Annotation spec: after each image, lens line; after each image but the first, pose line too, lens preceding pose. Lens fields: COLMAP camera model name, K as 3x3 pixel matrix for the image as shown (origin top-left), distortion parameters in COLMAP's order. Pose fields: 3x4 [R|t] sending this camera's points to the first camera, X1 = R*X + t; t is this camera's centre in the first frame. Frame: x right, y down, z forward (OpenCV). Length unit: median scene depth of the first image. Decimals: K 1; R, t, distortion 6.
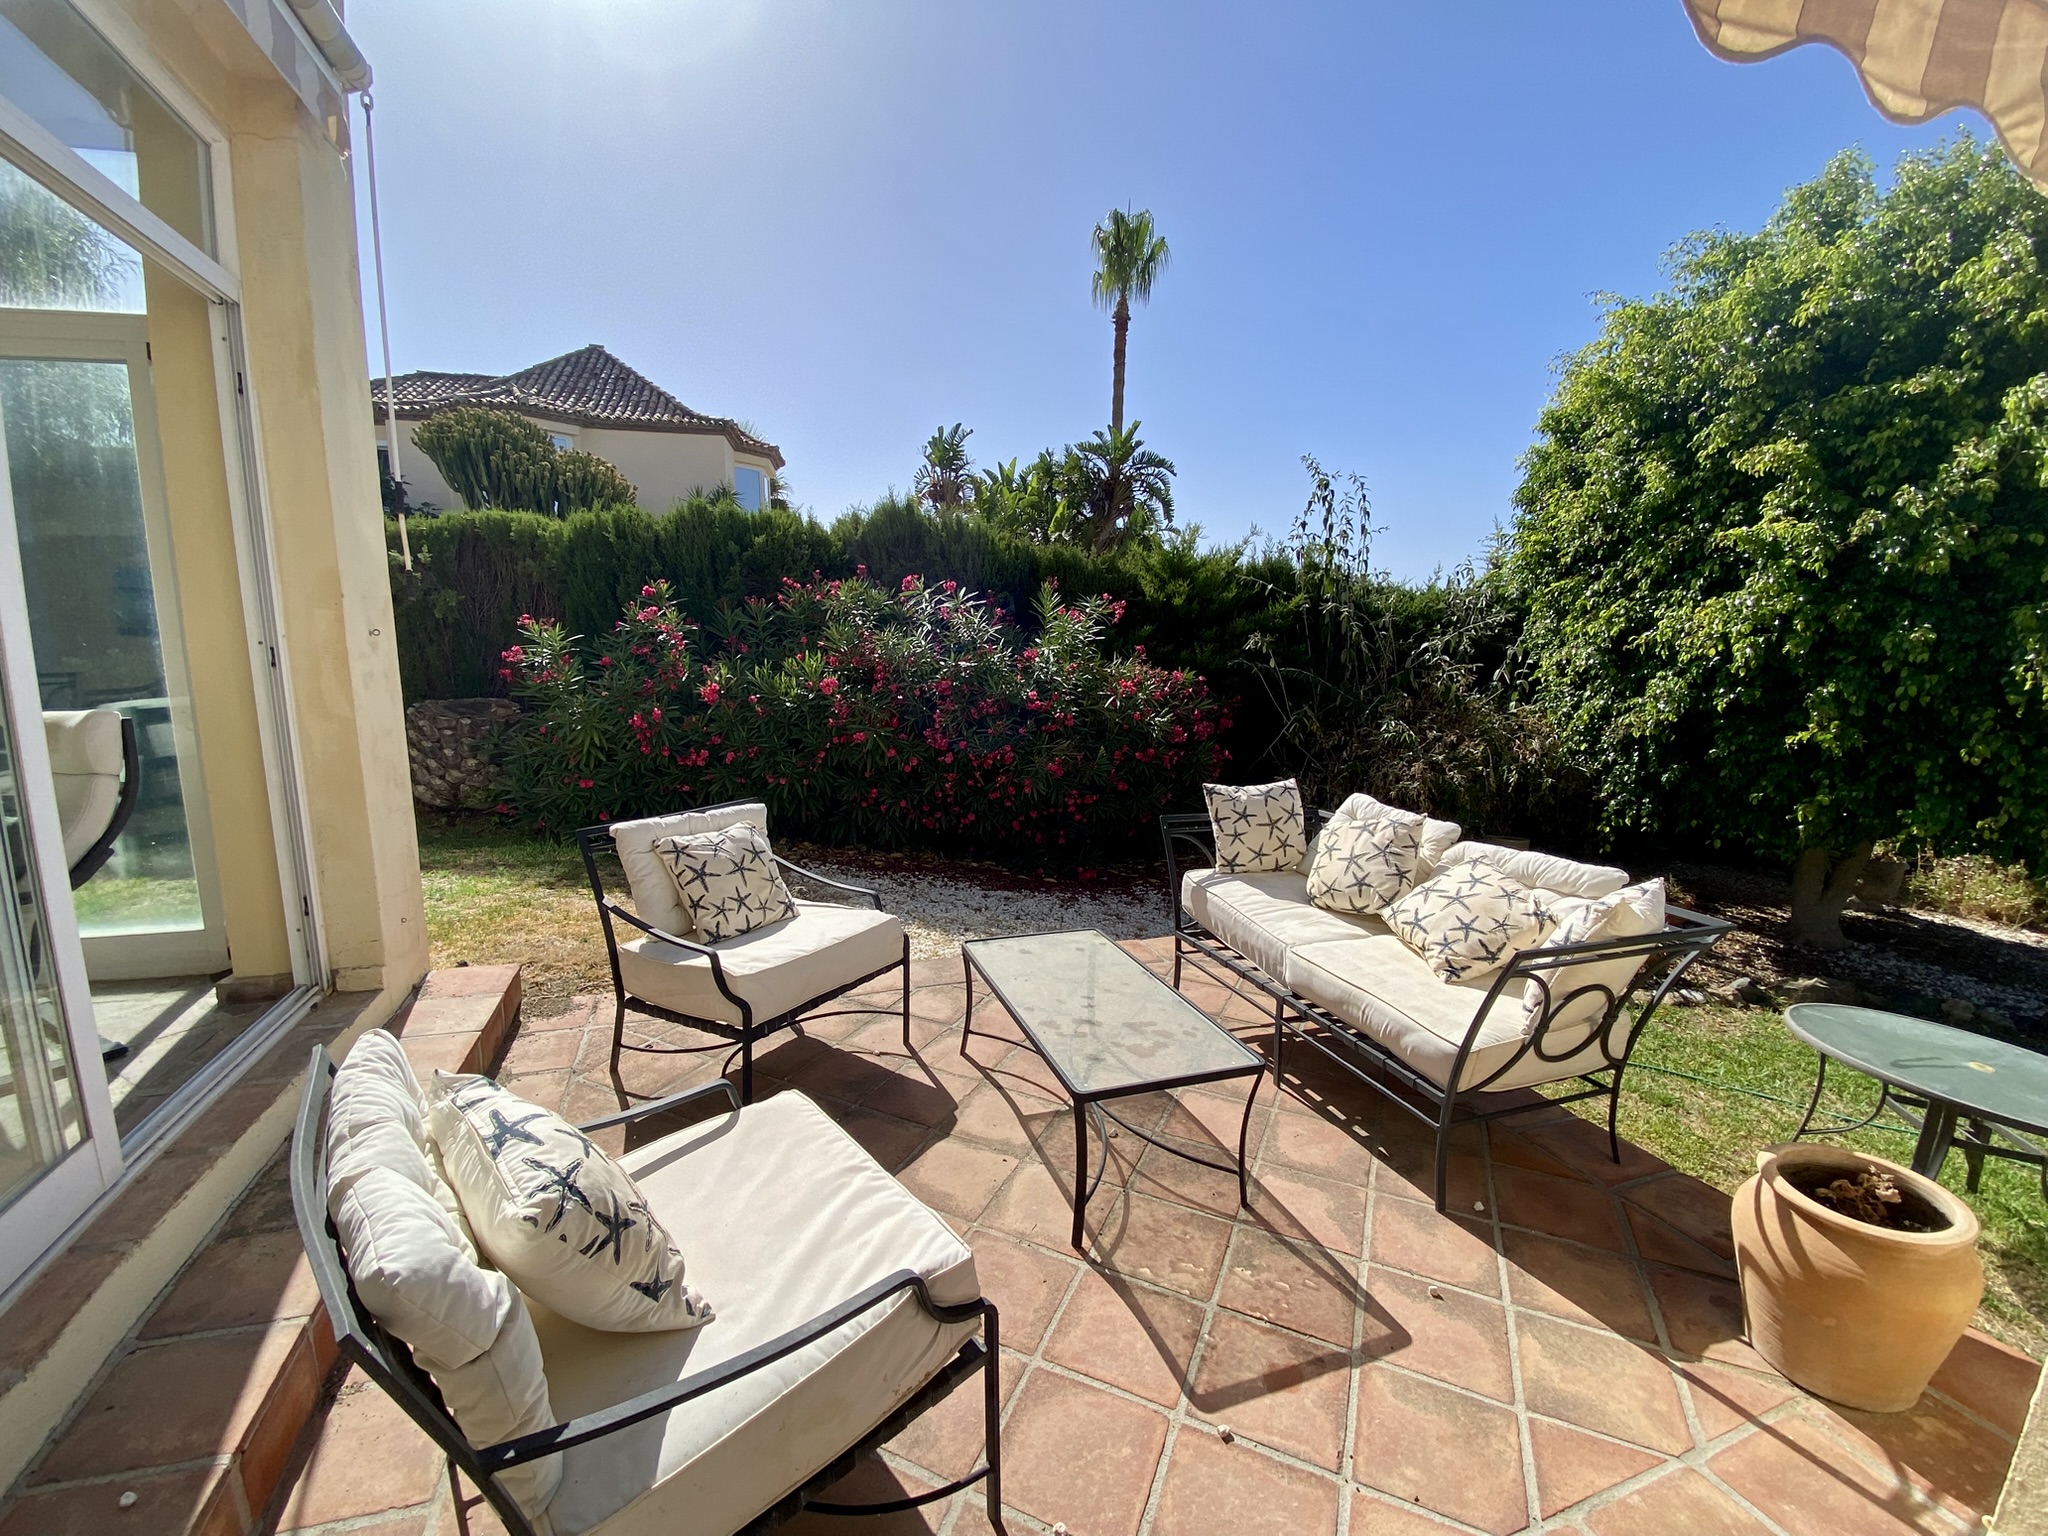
lens RADIAL K [[824.7, 0, 1009.1], [0, 824.7, 815.7], [0, 0, 1]] dist [0.014124, -0.017652]
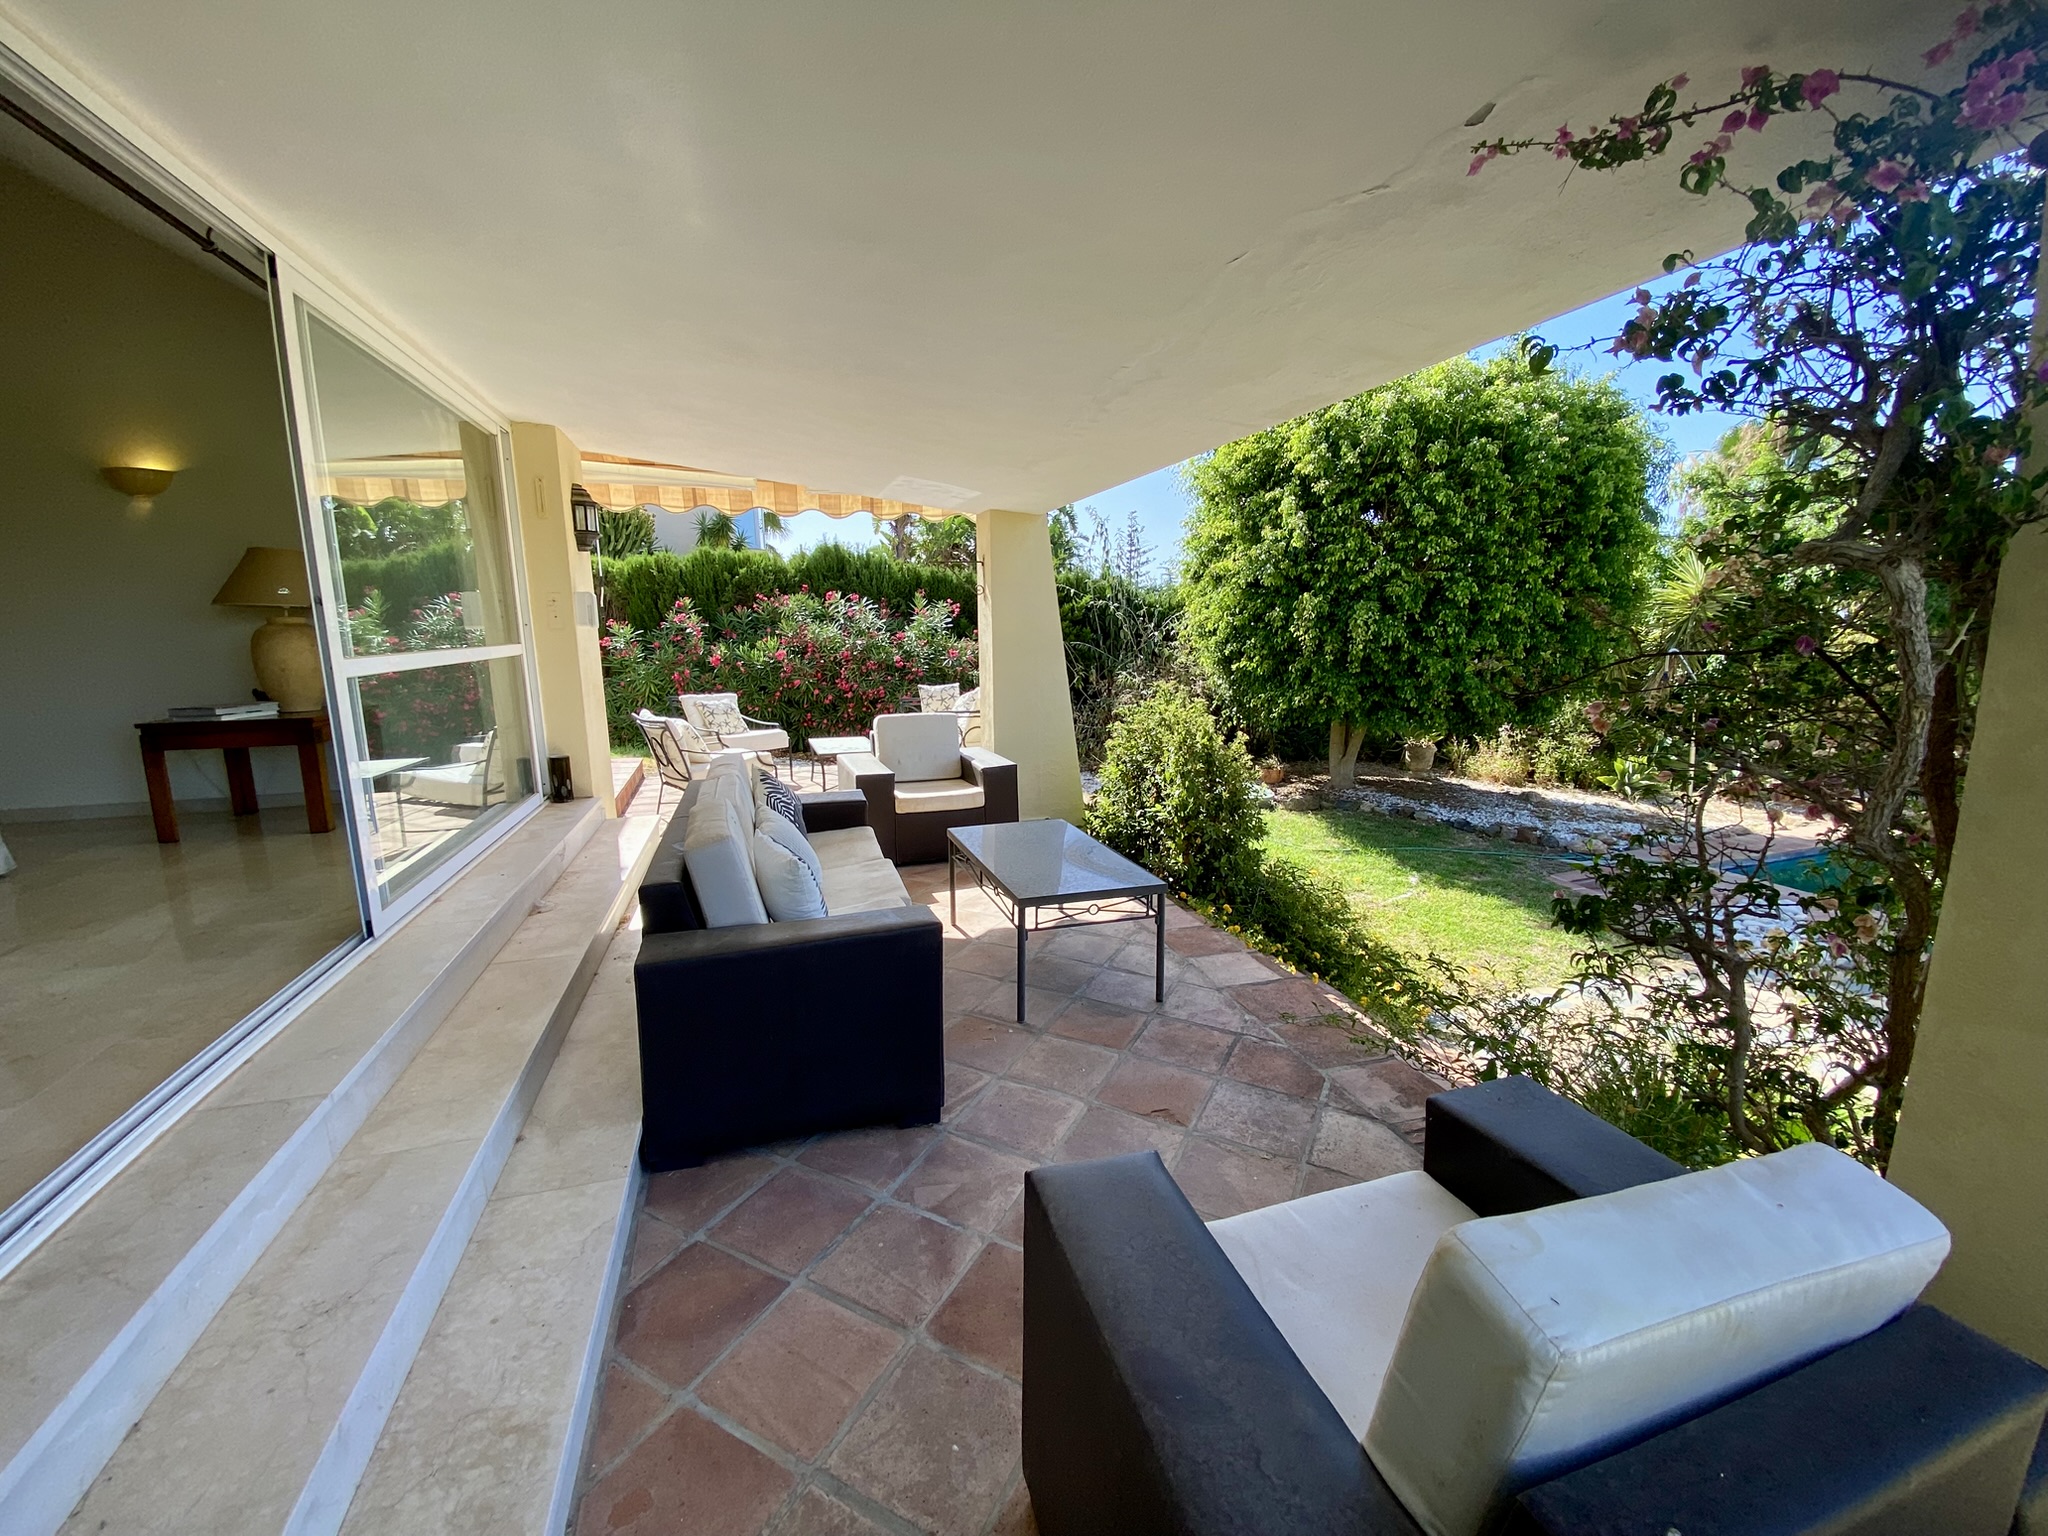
lens RADIAL K [[824.7, 0, 1007.2], [0, 824.7, 799.4], [0, 0, 1]] dist [0.014124, -0.017652]
pose [[0.999749, -0.020989, -0.007810, 0.261538], [0.020923, 0.999745, -0.008488, 0.168921], [0.007986, 0.008322, 0.999933, -0.734514]]
